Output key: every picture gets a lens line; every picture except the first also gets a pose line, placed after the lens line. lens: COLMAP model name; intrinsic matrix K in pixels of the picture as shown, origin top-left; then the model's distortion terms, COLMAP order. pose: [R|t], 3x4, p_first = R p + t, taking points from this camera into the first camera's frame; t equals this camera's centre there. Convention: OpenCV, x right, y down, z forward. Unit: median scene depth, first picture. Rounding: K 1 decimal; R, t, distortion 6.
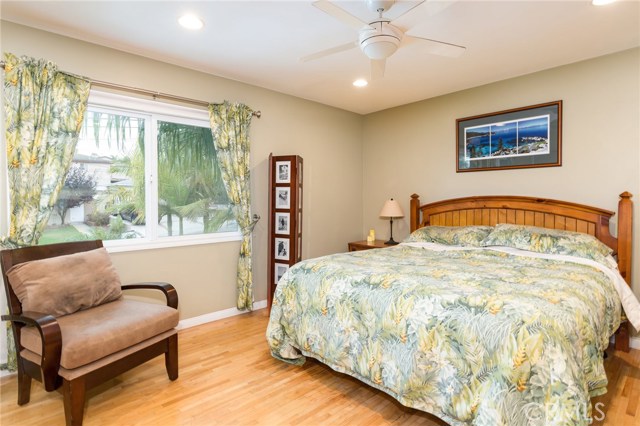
lens RADIAL K [[333.3, 0, 315.9], [0, 333.3, 209.3], [0, 0, 1]] dist [0.005871, 0.001653]
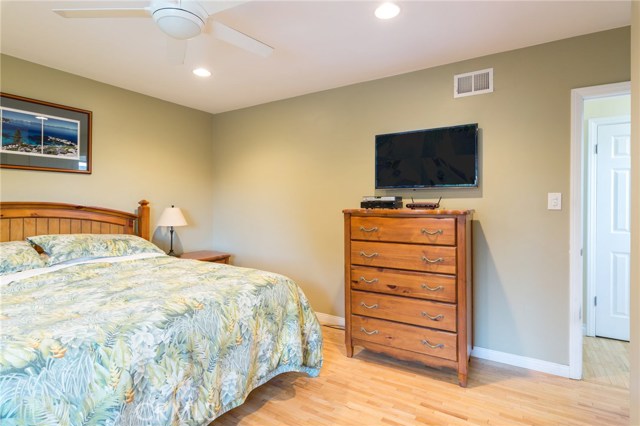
lens RADIAL K [[333.3, 0, 316.4], [0, 333.3, 211.1], [0, 0, 1]] dist [0.005871, 0.001653]
pose [[-0.273826, -0.020338, 0.961564, -0.460060], [0.033997, 0.998947, 0.030810, -0.022167], [-0.961178, 0.041127, -0.272846, 0.606393]]
